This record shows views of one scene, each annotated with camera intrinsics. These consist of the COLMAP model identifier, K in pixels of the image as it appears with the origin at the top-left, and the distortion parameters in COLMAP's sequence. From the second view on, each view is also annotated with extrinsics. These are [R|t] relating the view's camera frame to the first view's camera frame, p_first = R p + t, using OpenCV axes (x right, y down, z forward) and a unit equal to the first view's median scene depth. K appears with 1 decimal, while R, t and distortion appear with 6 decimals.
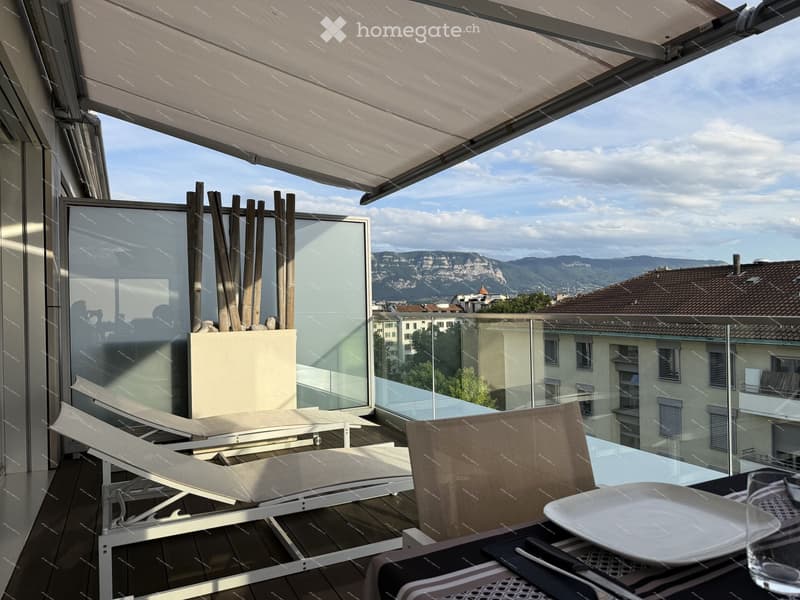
lens RADIAL K [[572.2, 0, 400.0], [0, 572.2, 300.0], [0, 0, 1]] dist [0.100090, -0.132097]
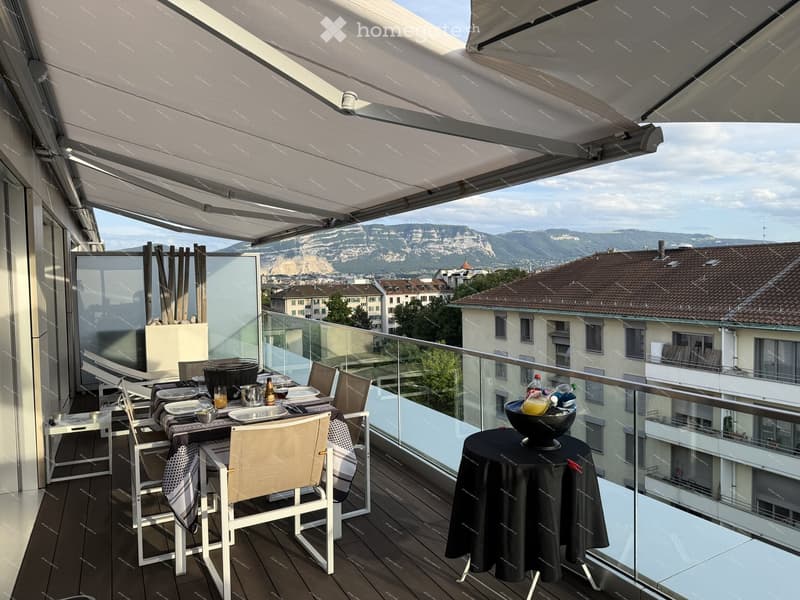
lens RADIAL K [[589.3, 0, 400.0], [0, 589.3, 300.0], [0, 0, 1]] dist [0.099866, -0.263189]
pose [[0.999996, 0.001468, 0.002458, 0.068863], [-0.001589, 0.998757, 0.049825, -0.018963], [-0.002382, -0.049828, 0.998755, -0.136693]]
